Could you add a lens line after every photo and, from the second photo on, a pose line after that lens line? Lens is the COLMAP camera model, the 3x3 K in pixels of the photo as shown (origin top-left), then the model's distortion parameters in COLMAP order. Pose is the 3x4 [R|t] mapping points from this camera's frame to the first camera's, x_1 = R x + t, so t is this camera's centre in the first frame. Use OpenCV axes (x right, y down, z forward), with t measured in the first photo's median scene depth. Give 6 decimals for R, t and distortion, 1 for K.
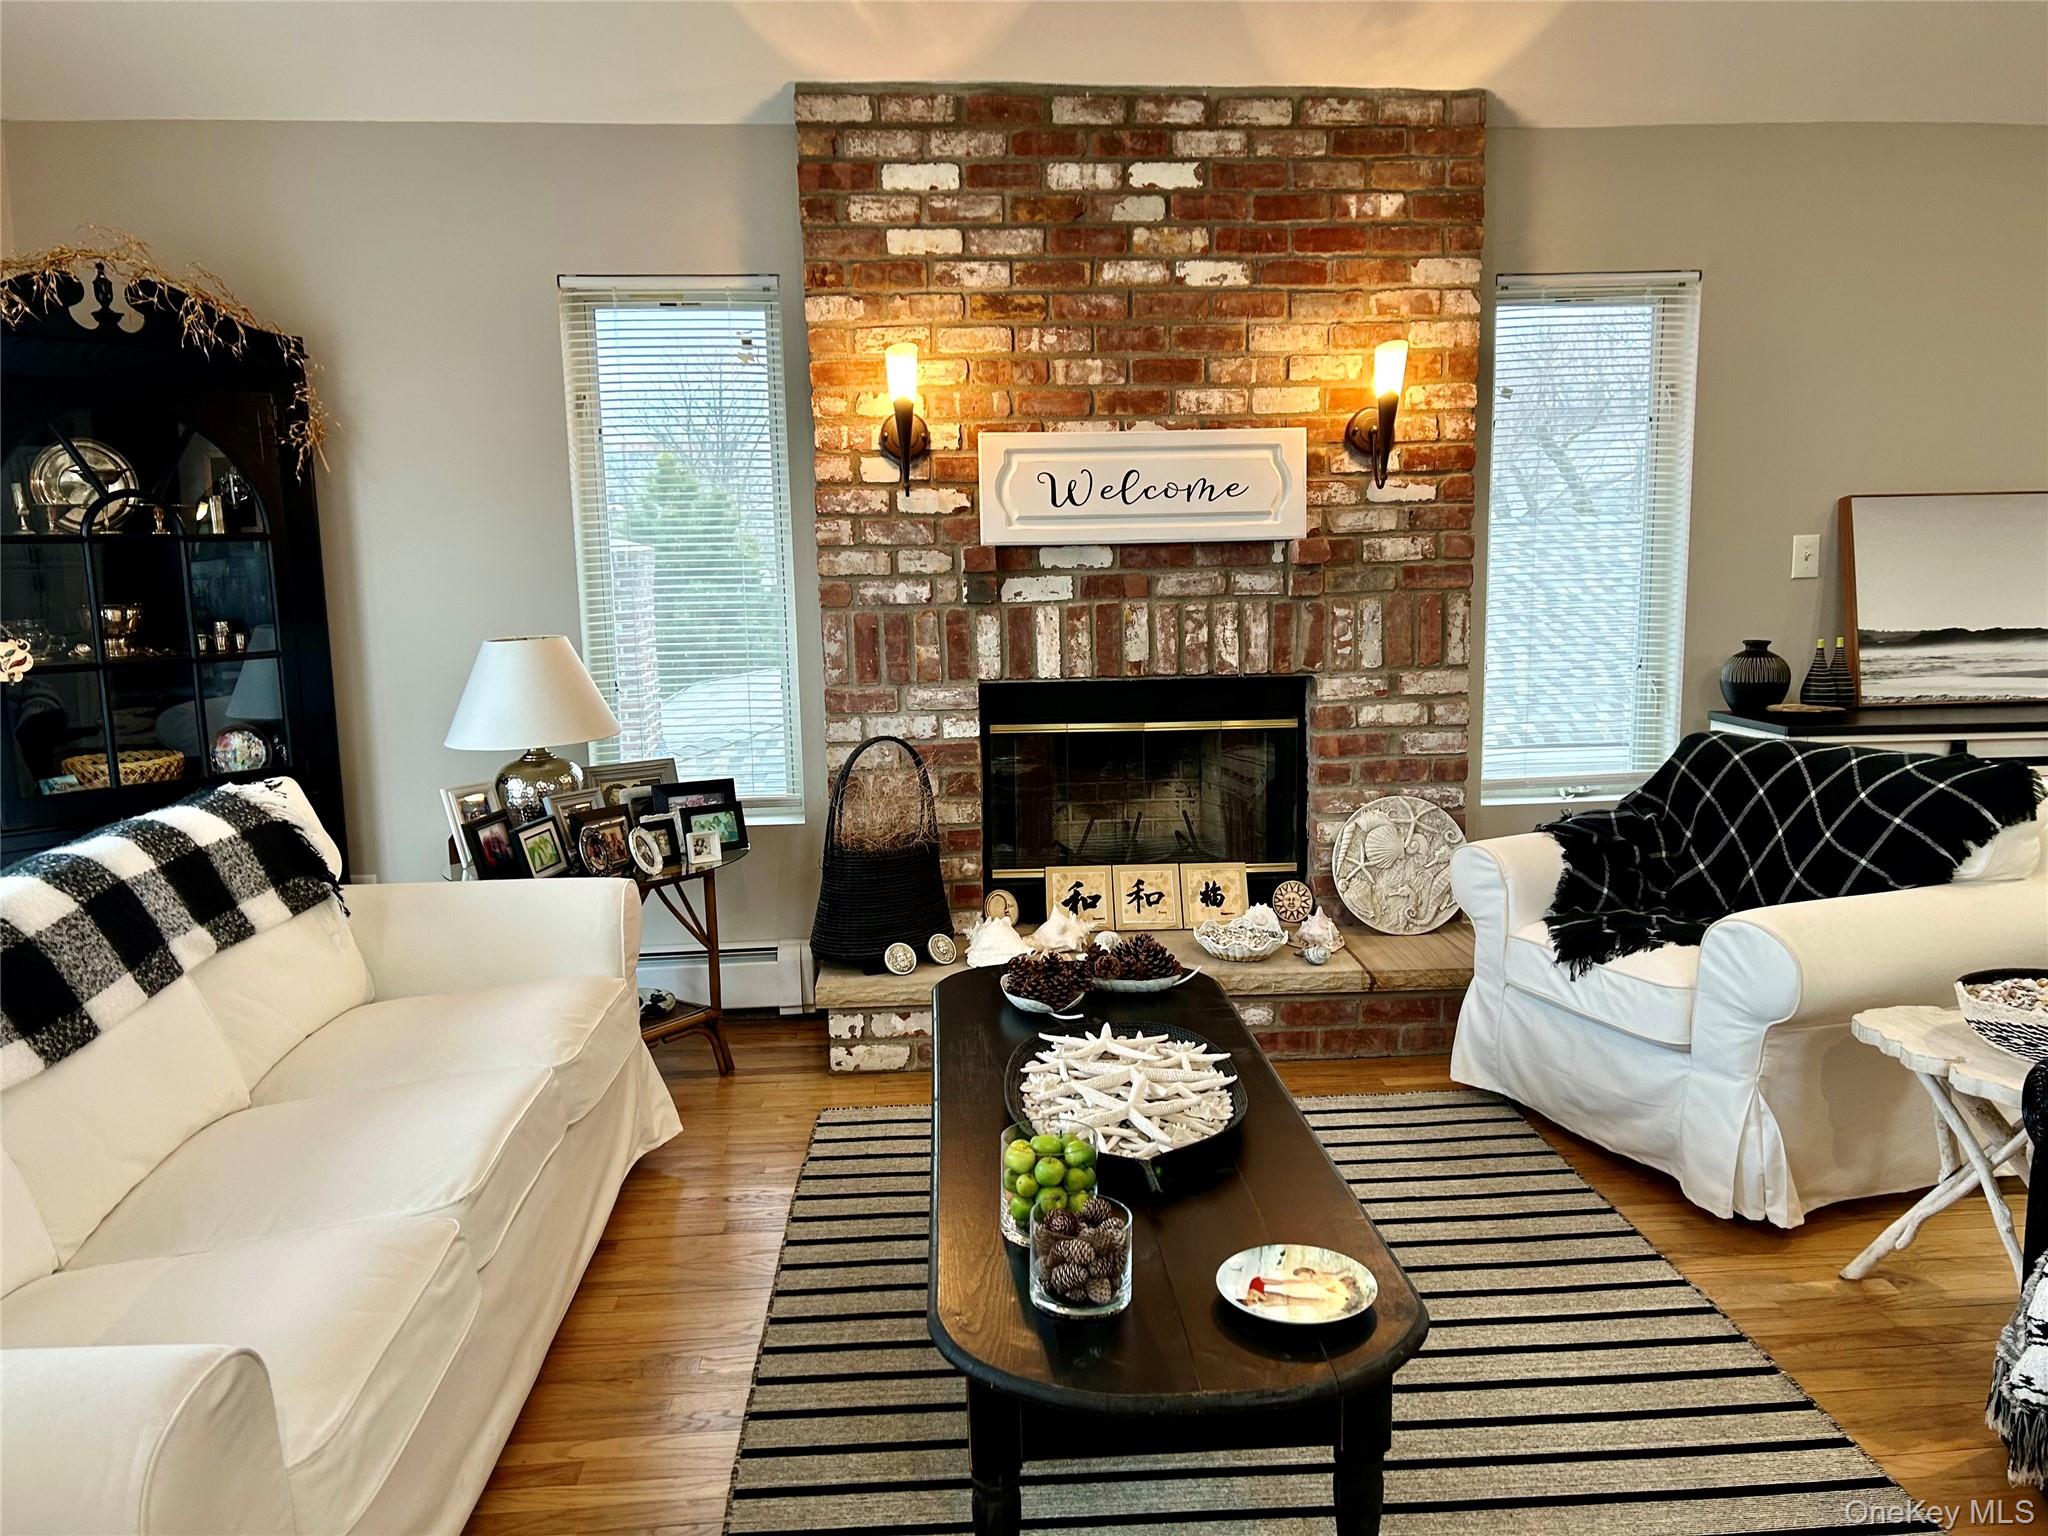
lens RADIAL K [[1534.0, 0, 1030.8], [0, 1534.0, 783.6], [0, 0, 1]] dist [0.075813, -0.089219]
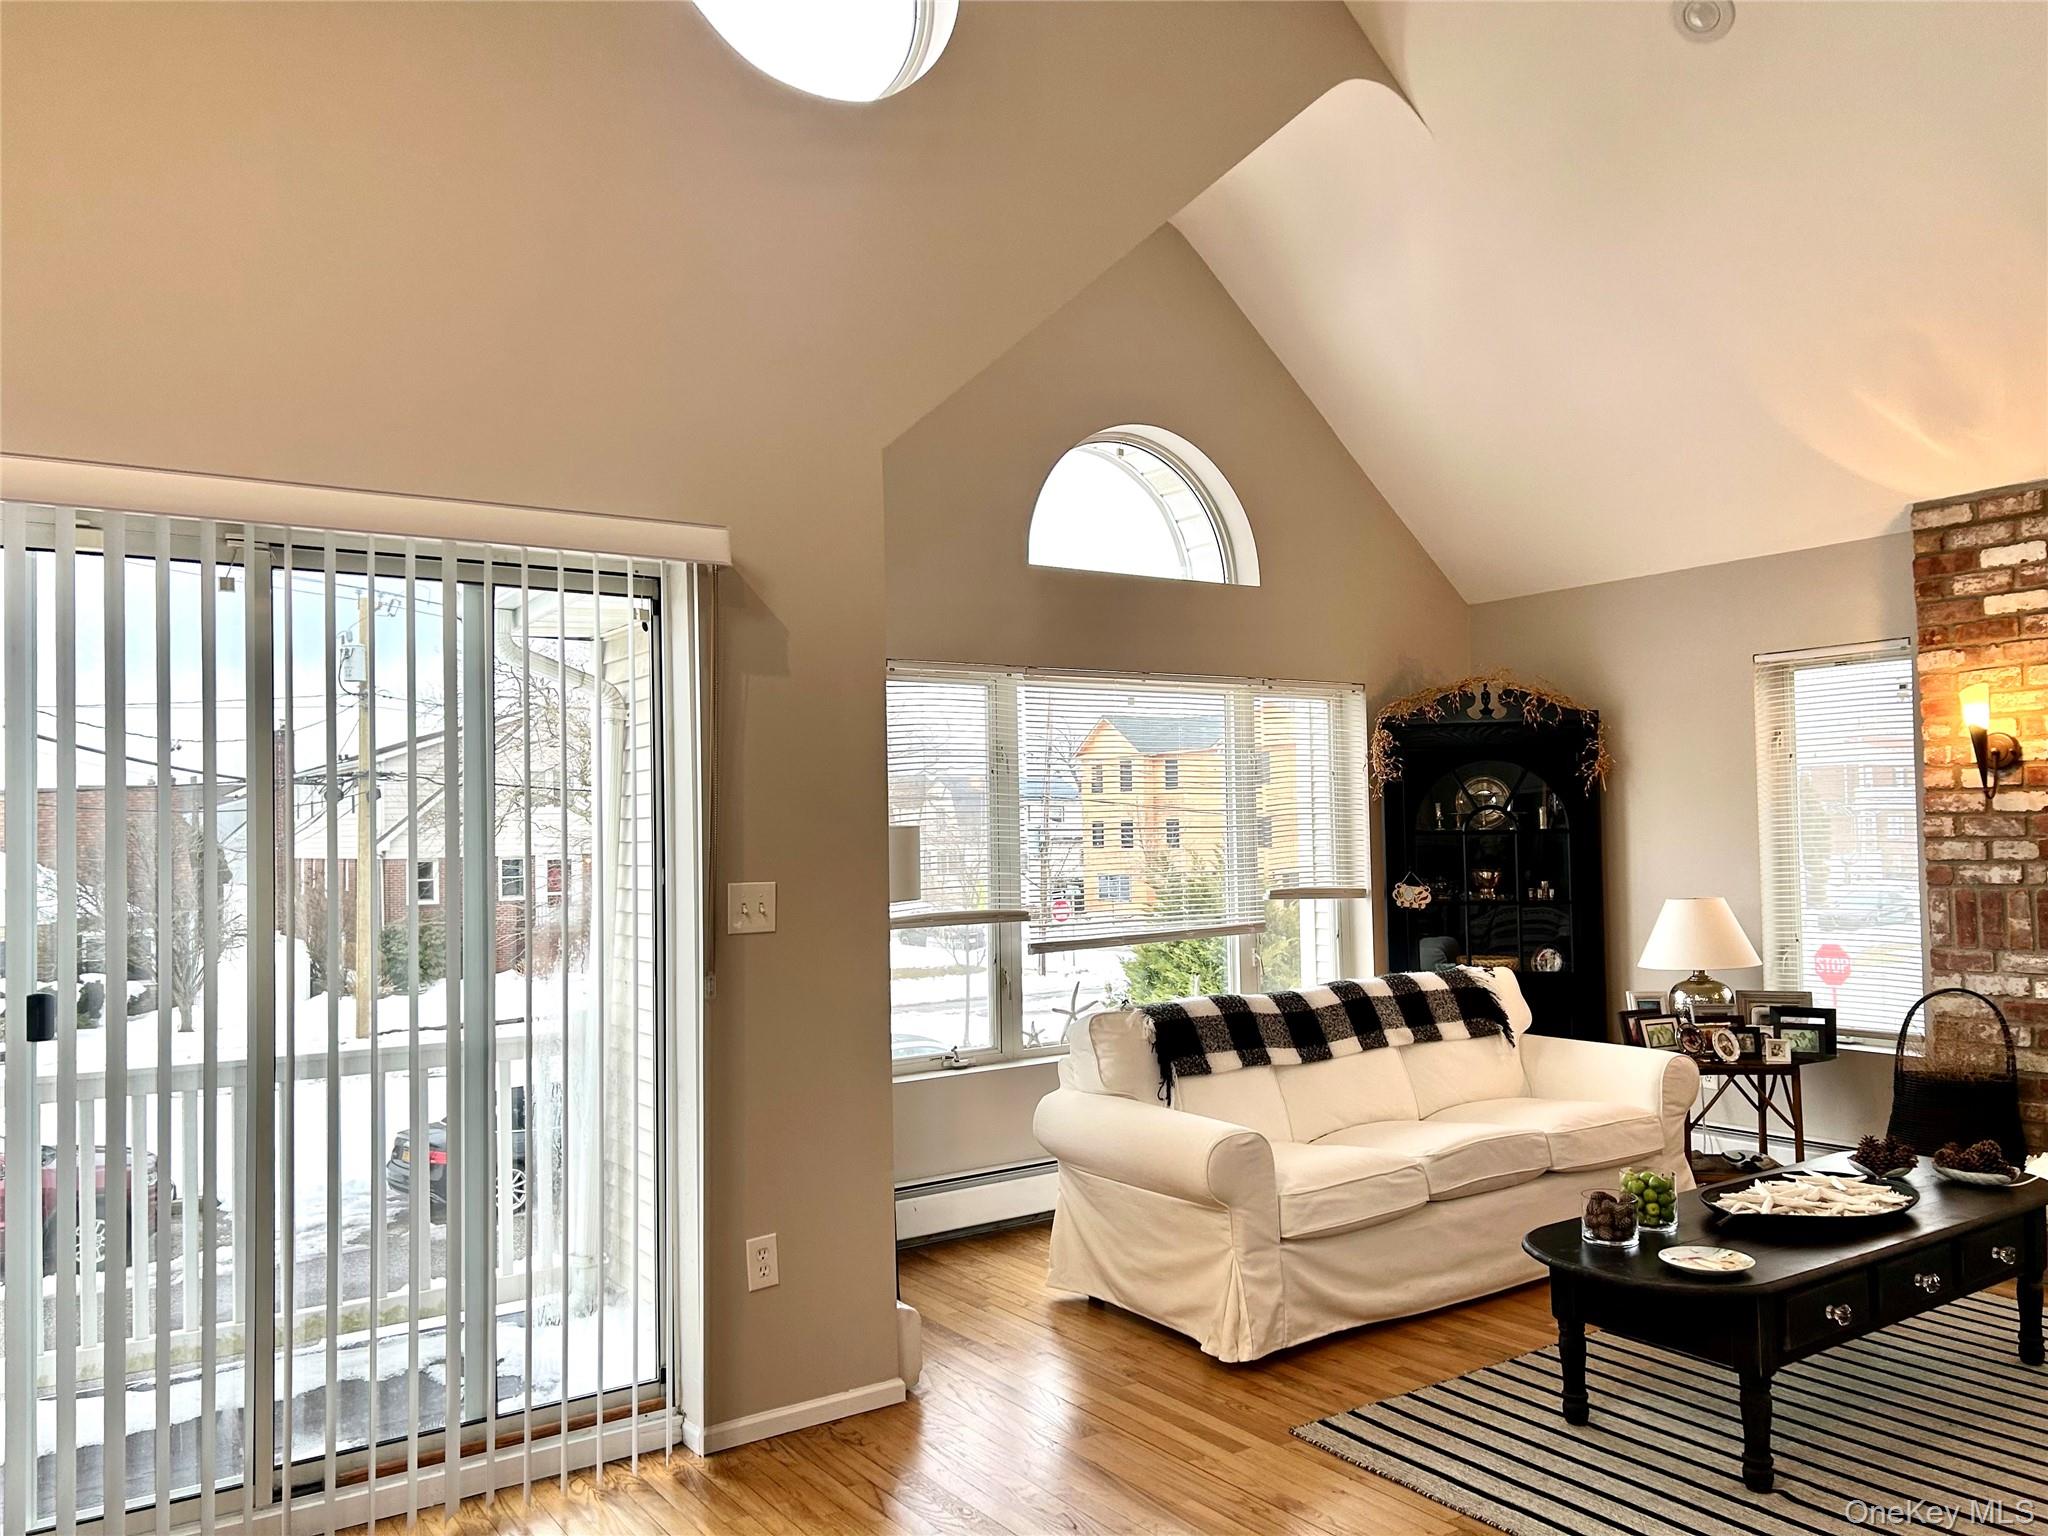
lens RADIAL K [[1534.0, 0, 1030.5], [0, 1534.0, 782.6], [0, 0, 1]] dist [0.075813, -0.089219]
pose [[0.505732, -0.022168, -0.862406, 0.607742], [-0.125920, 0.987067, -0.099214, 0.024359], [0.853451, 0.158770, 0.496400, -0.294924]]
